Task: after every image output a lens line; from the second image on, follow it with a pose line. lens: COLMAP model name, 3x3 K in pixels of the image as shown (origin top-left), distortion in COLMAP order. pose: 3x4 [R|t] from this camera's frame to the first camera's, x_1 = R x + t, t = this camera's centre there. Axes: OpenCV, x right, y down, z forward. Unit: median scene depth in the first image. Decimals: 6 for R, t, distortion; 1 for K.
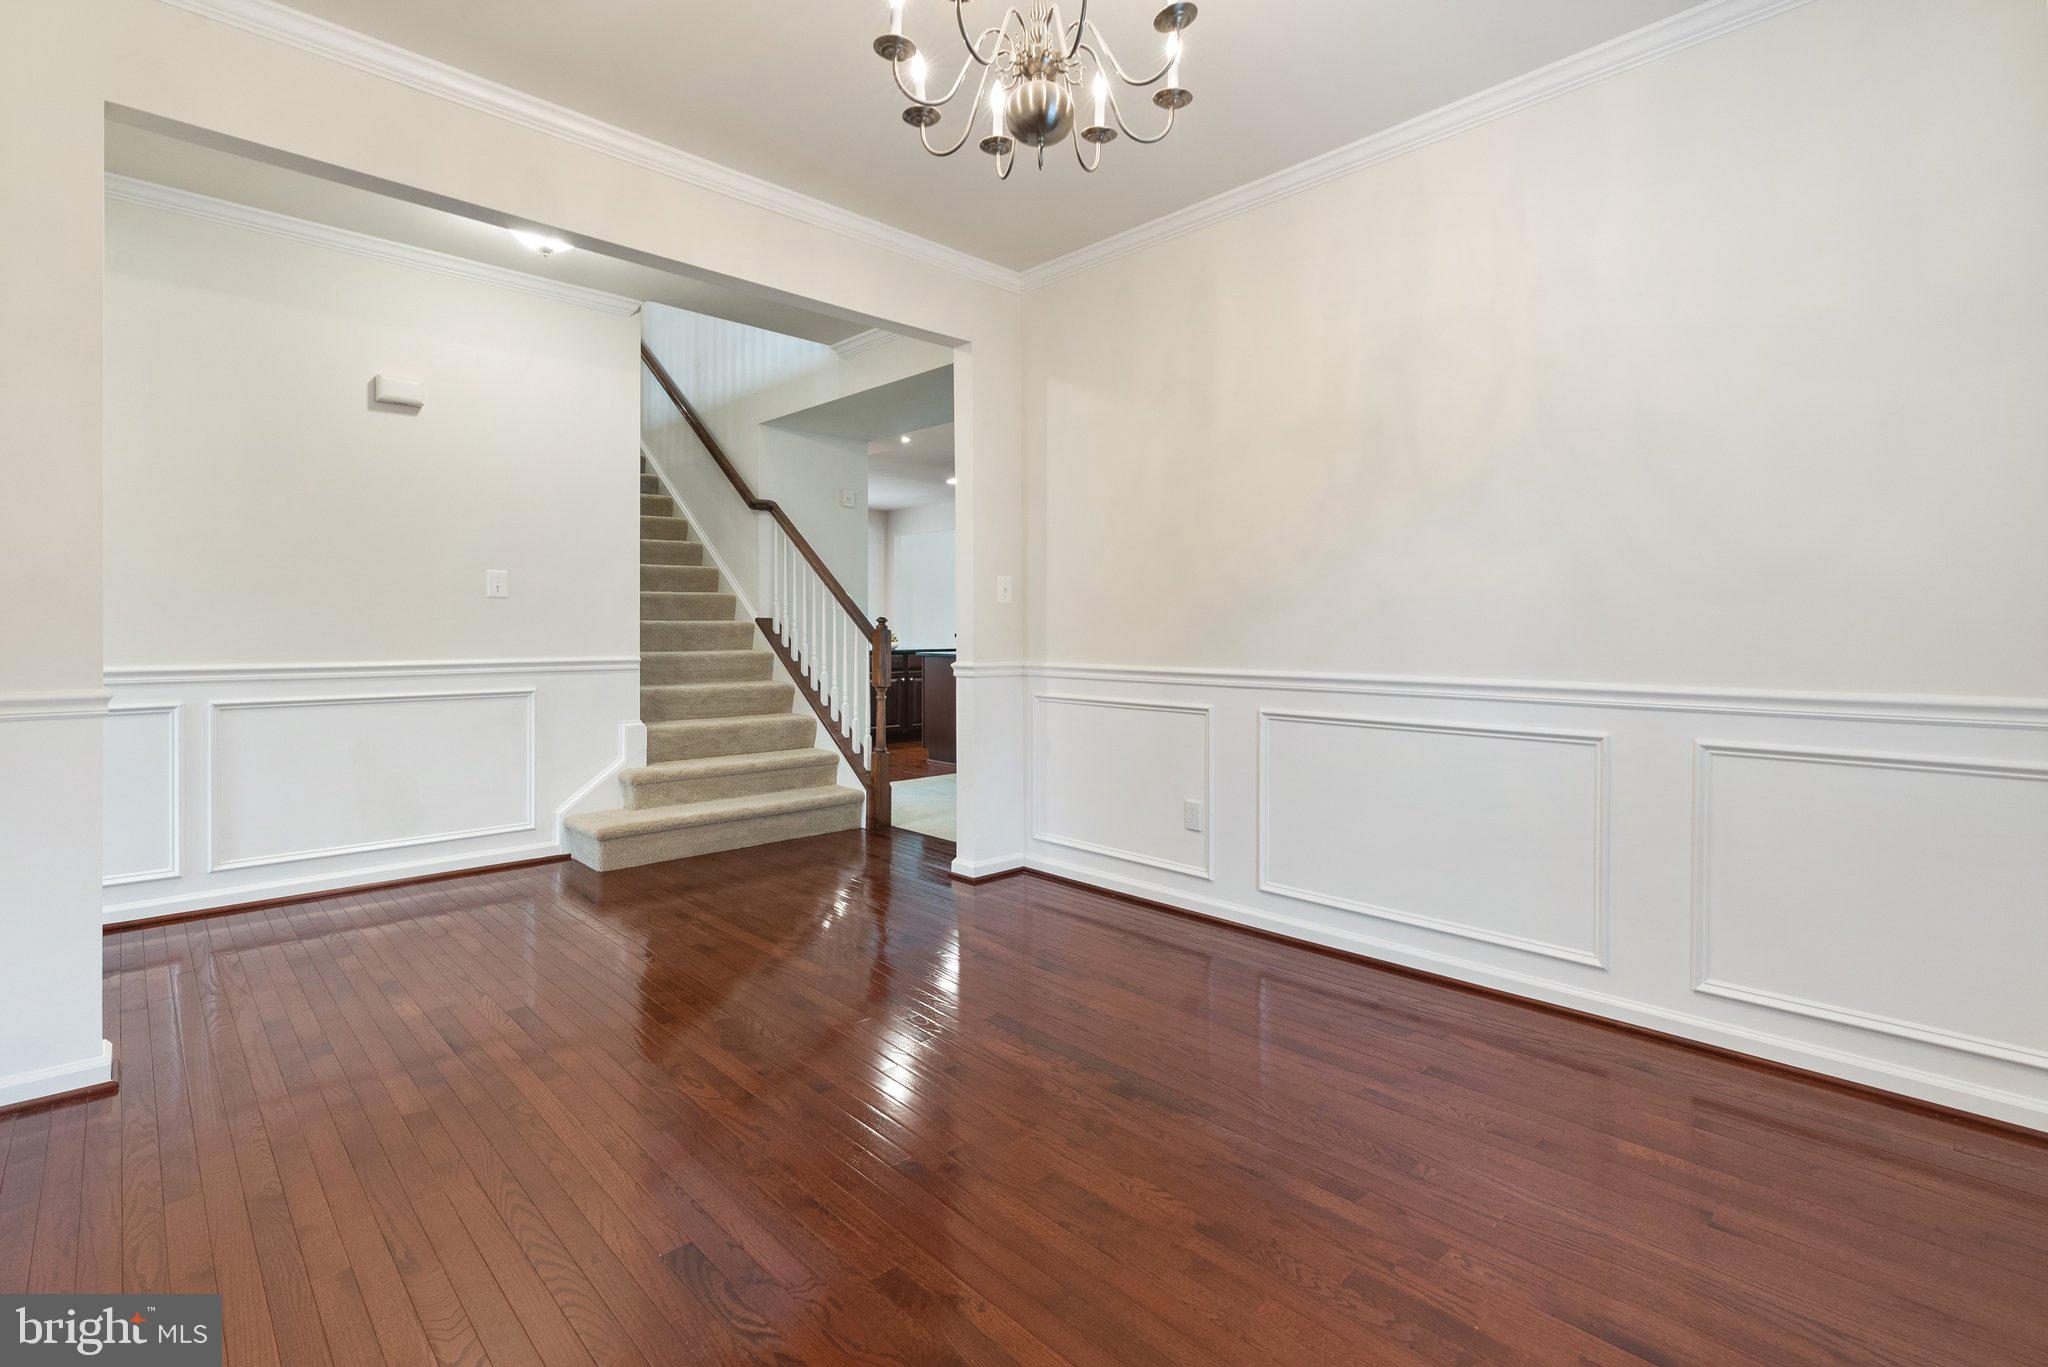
lens RADIAL K [[952.1, 0, 1035.1], [0, 952.1, 629.1], [0, 0, 1]] dist [-0.003494, 0.001942]
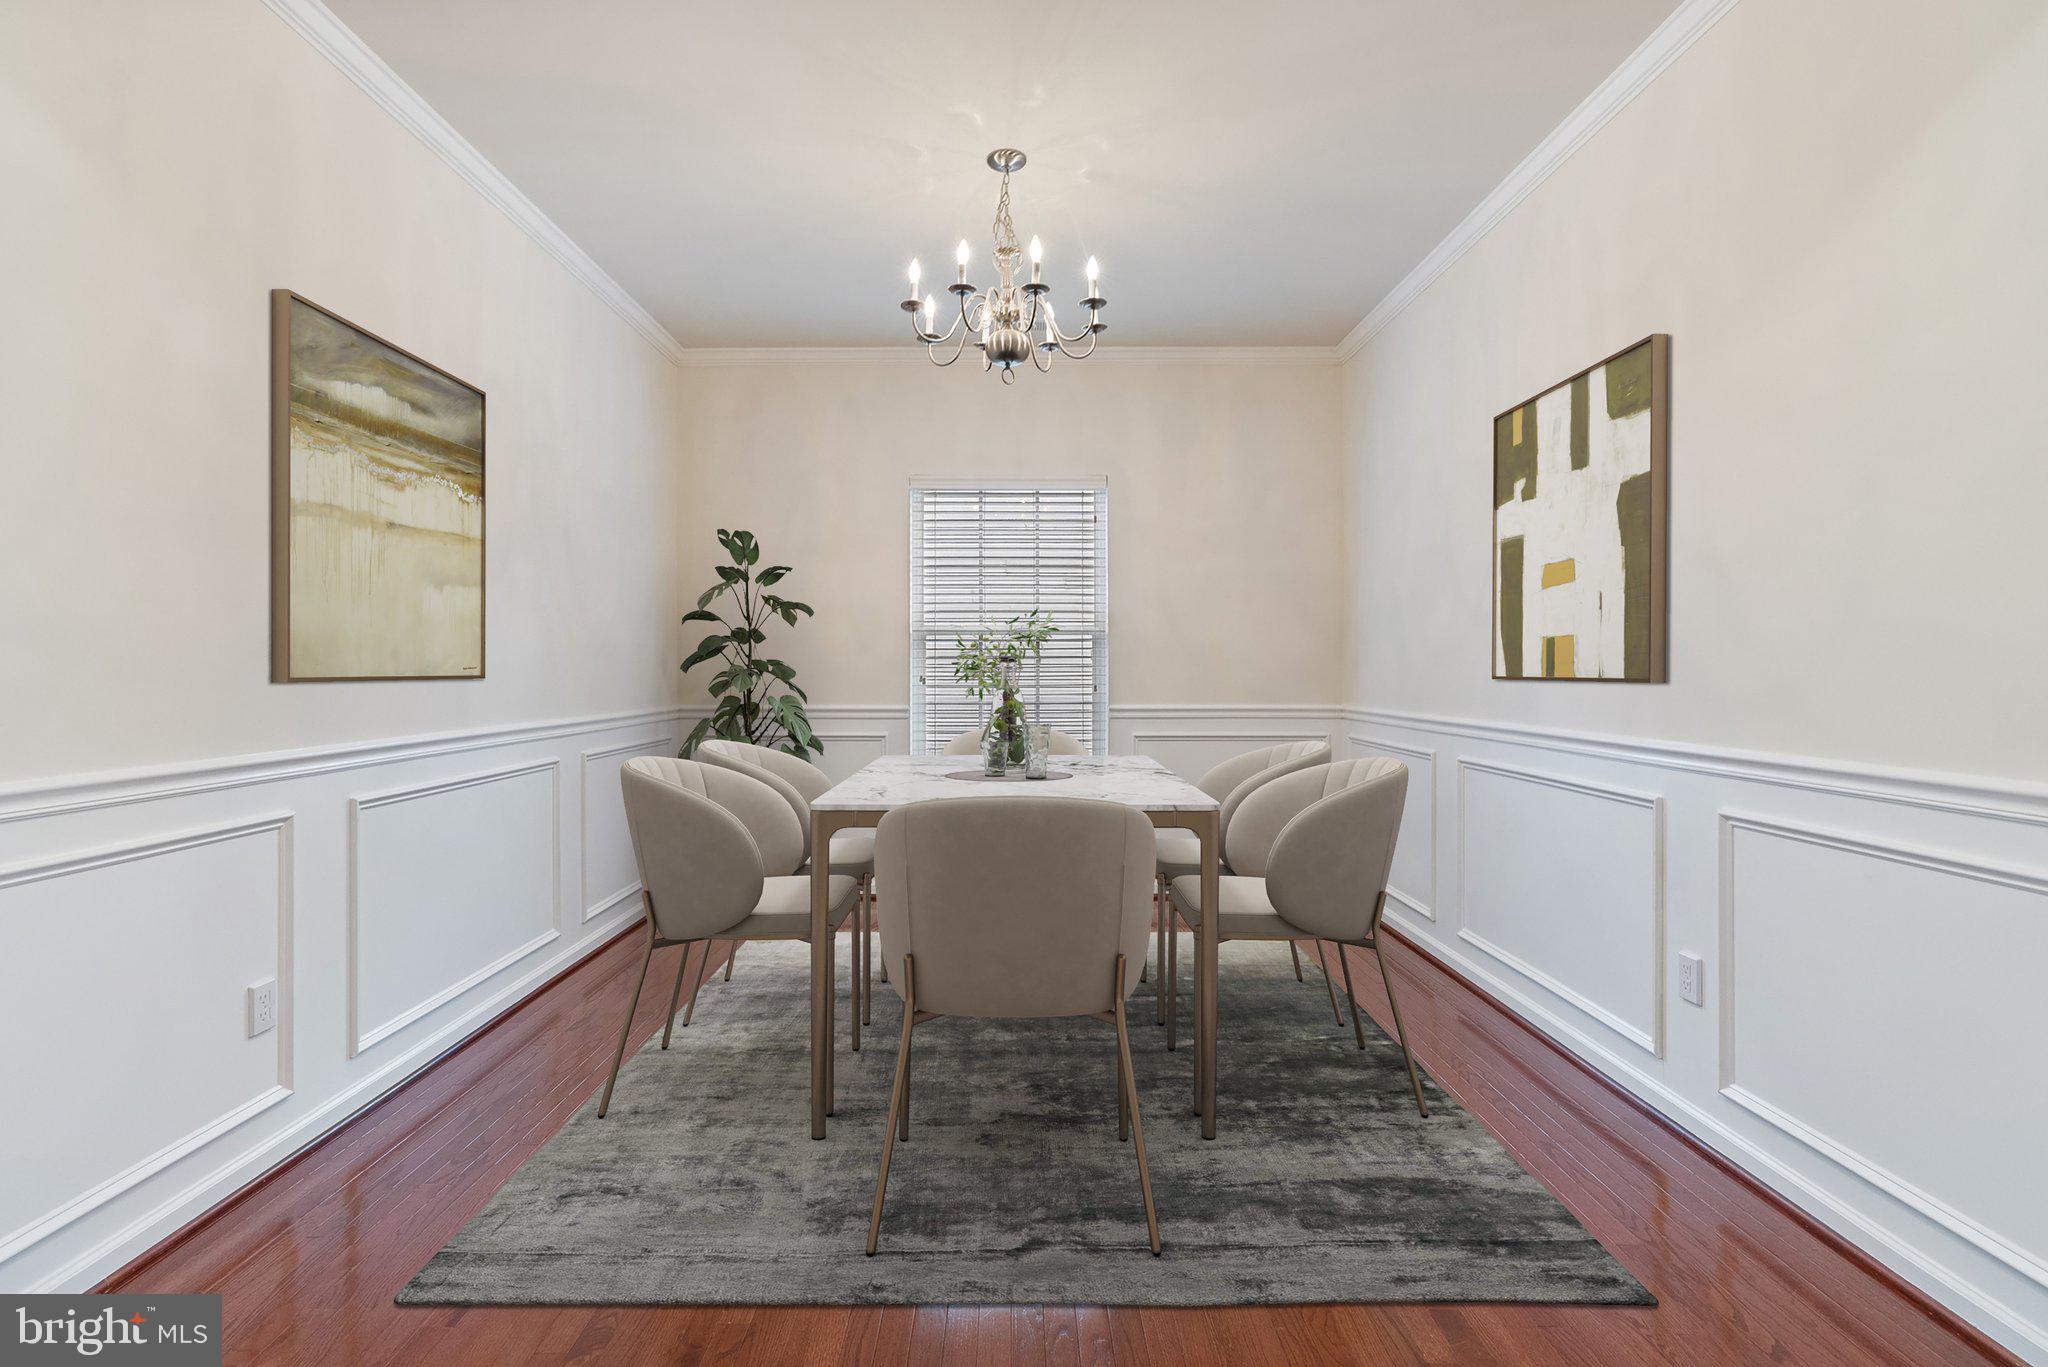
lens RADIAL K [[952.1, 0, 1022.7], [0, 952.1, 678.6], [0, 0, 1]] dist [-0.003494, 0.001942]
pose [[0.725511, 0.001418, -0.688209, 0.847177], [0.006991, 0.999931, 0.009431, -0.015898], [0.688175, -0.011654, 0.725451, -0.073216]]
